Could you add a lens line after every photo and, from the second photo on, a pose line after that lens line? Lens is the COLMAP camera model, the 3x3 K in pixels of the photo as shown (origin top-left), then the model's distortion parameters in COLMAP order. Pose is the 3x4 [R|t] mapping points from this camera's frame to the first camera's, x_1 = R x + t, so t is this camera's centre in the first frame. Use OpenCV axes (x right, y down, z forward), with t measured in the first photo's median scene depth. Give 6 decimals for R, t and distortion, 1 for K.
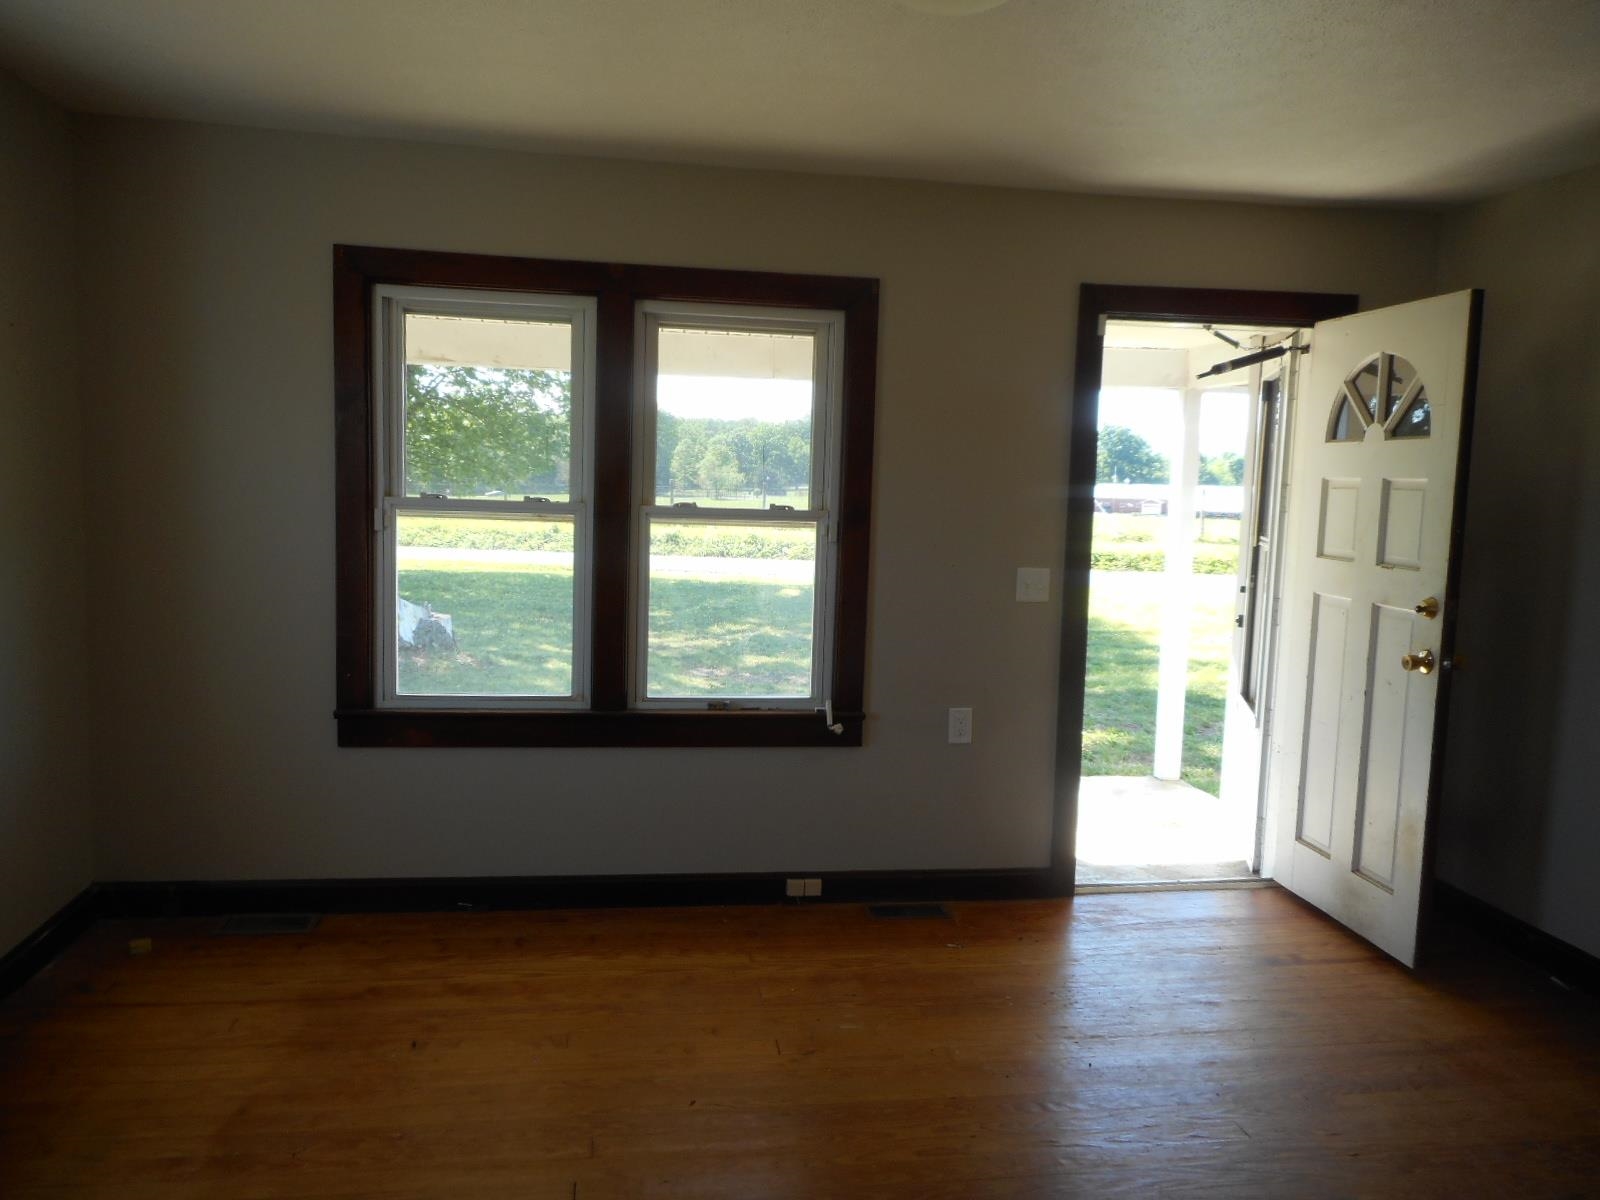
lens RADIAL K [[1180.9, 0, 801.6], [0, 1180.9, 599.7], [0, 0, 1]] dist [-0.010826, 0.003985]
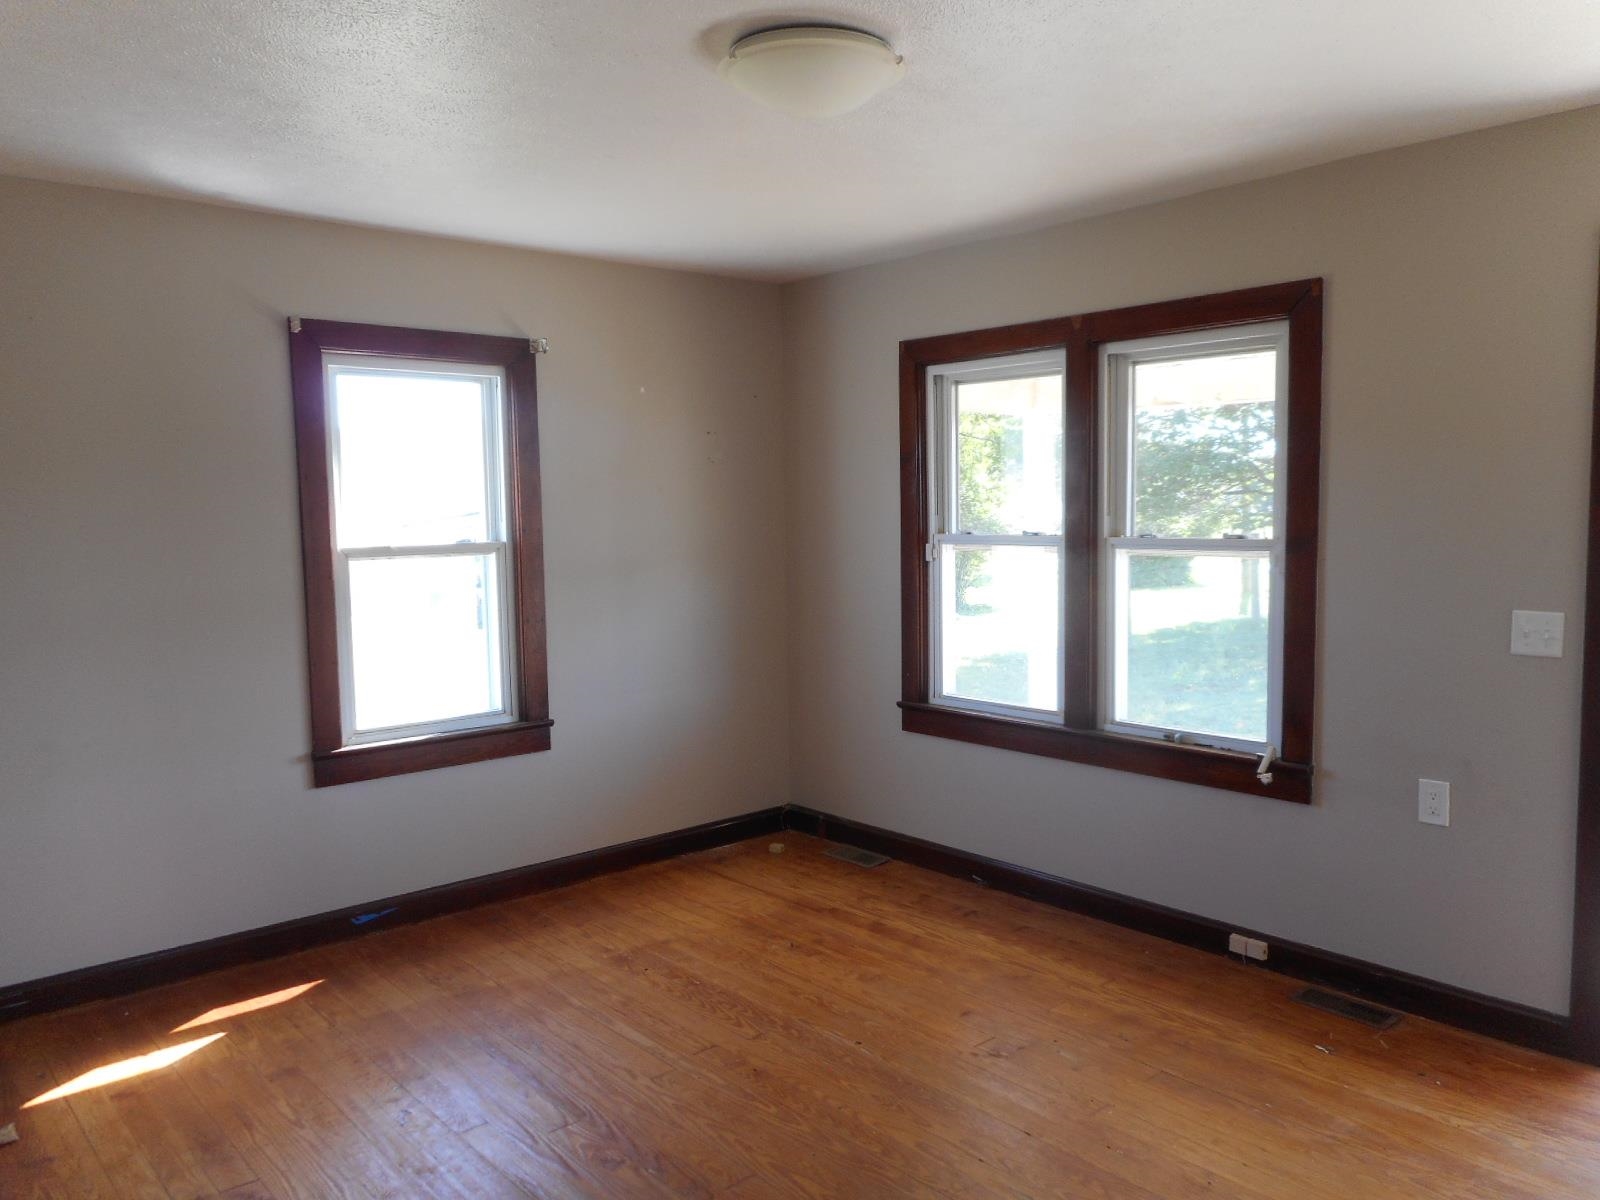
lens RADIAL K [[1180.9, 0, 812.9], [0, 1180.9, 602.0], [0, 0, 1]] dist [-0.010826, 0.003985]
pose [[0.548022, 0.028912, -0.835964, 0.605738], [-0.049102, 0.998791, 0.002354, -0.012033], [0.835022, 0.039758, 0.548779, 0.205697]]
